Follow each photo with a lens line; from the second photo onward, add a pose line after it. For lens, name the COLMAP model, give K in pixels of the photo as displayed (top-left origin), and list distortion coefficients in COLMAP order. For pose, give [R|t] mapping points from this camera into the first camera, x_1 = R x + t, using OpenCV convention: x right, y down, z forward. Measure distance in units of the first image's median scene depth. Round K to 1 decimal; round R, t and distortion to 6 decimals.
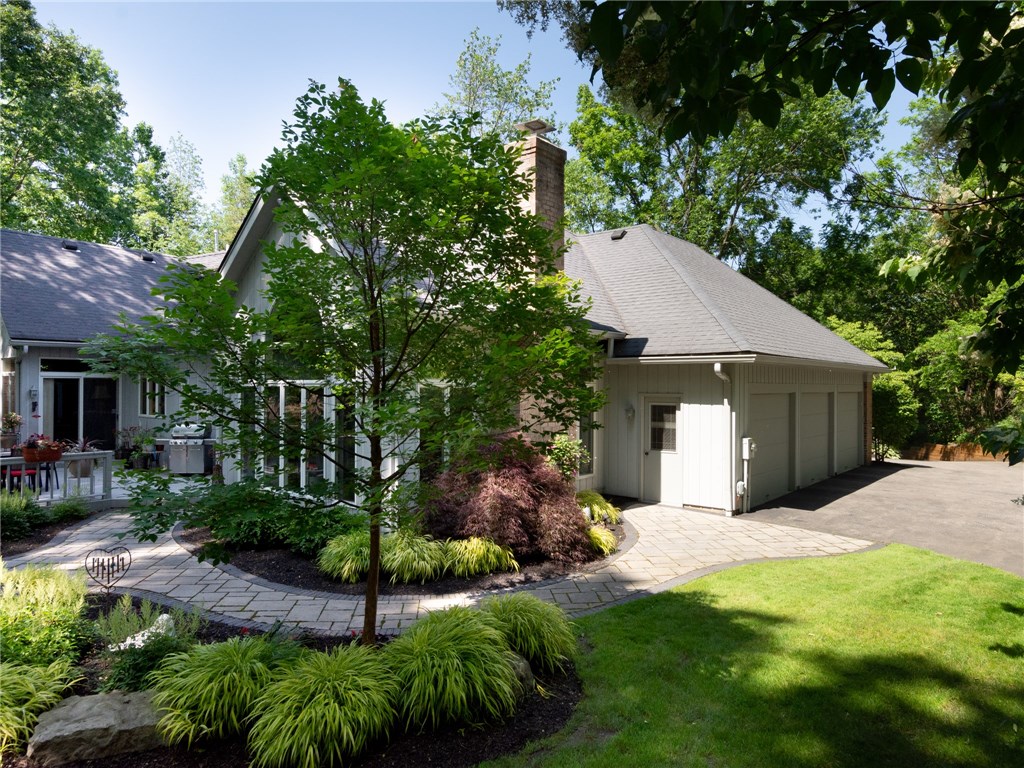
lens RADIAL K [[622.2, 0, 512.0], [0, 622.2, 386.5], [0, 0, 1]] dist [0.005221, 0.003712]
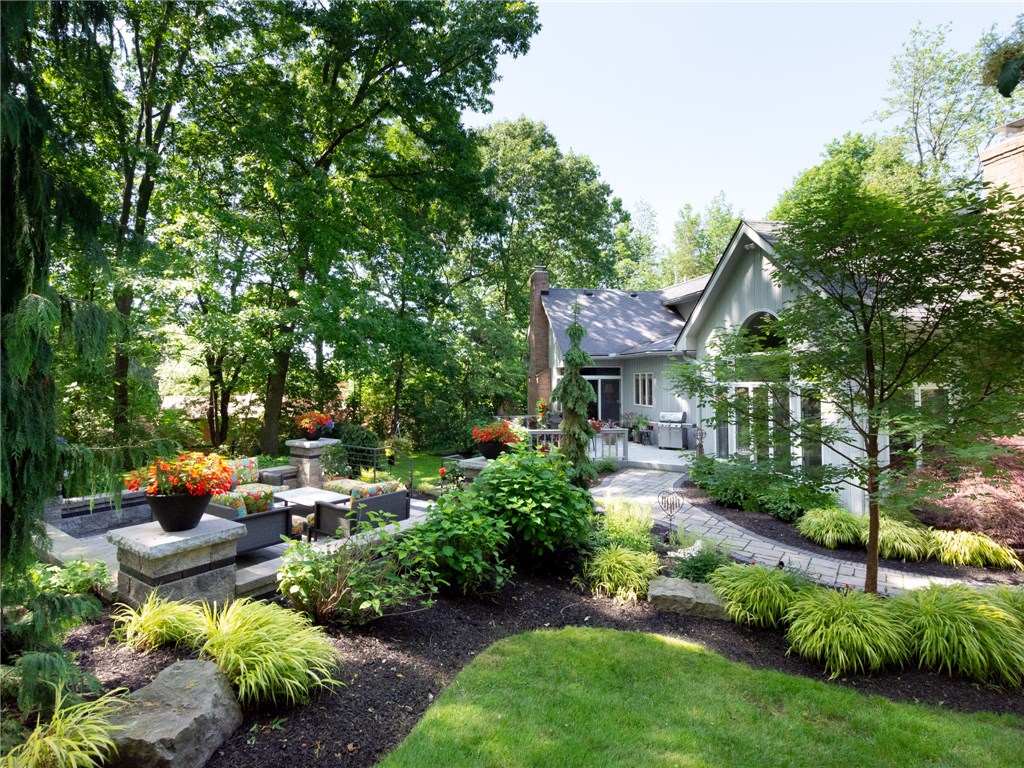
lens RADIAL K [[500.4, 0, 510.1], [0, 500.4, 372.6], [0, 0, 1]] dist [-0.000845, -0.000097]
pose [[0.733171, -0.019573, -0.679762, -0.039768], [0.008251, 0.999768, -0.019888, -0.022252], [0.679994, 0.008973, 0.733163, -0.175740]]
